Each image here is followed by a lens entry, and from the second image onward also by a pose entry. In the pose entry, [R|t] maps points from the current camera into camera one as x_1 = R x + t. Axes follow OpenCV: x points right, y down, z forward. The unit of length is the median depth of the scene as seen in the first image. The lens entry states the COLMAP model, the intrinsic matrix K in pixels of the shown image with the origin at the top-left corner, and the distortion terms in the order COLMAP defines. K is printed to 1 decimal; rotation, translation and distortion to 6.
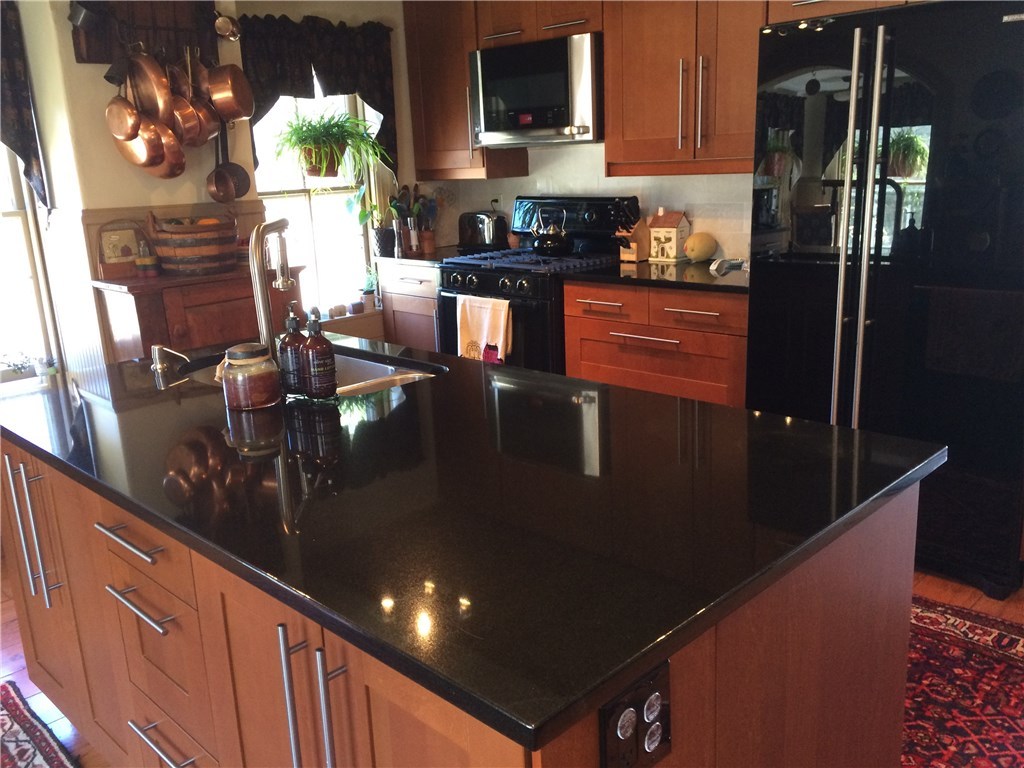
lens RADIAL K [[884.1, 0, 510.2], [0, 884.1, 385.4], [0, 0, 1]] dist [0.039237, 0.005470]
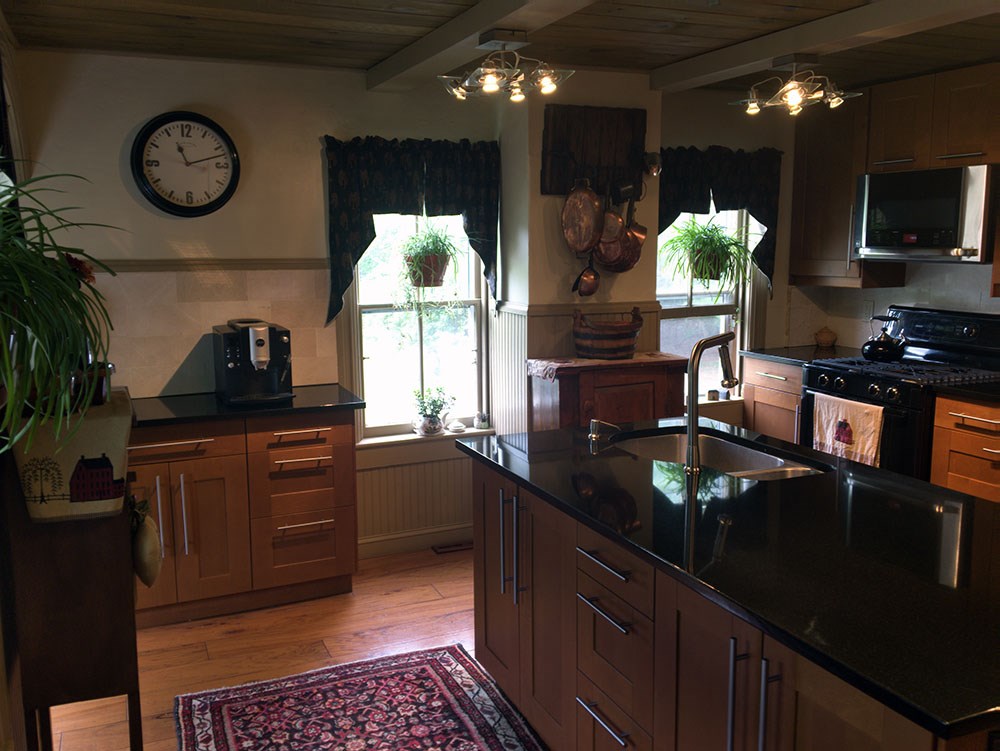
lens RADIAL K [[891.4, 0, 502.7], [0, 891.4, 380.4], [0, 0, 1]] dist [0.082625, -0.083969]
pose [[0.931125, 0.093721, -0.352451, -0.039139], [-0.123043, 0.990483, -0.061679, -0.003416], [0.343316, 0.100797, 0.933795, -0.166771]]
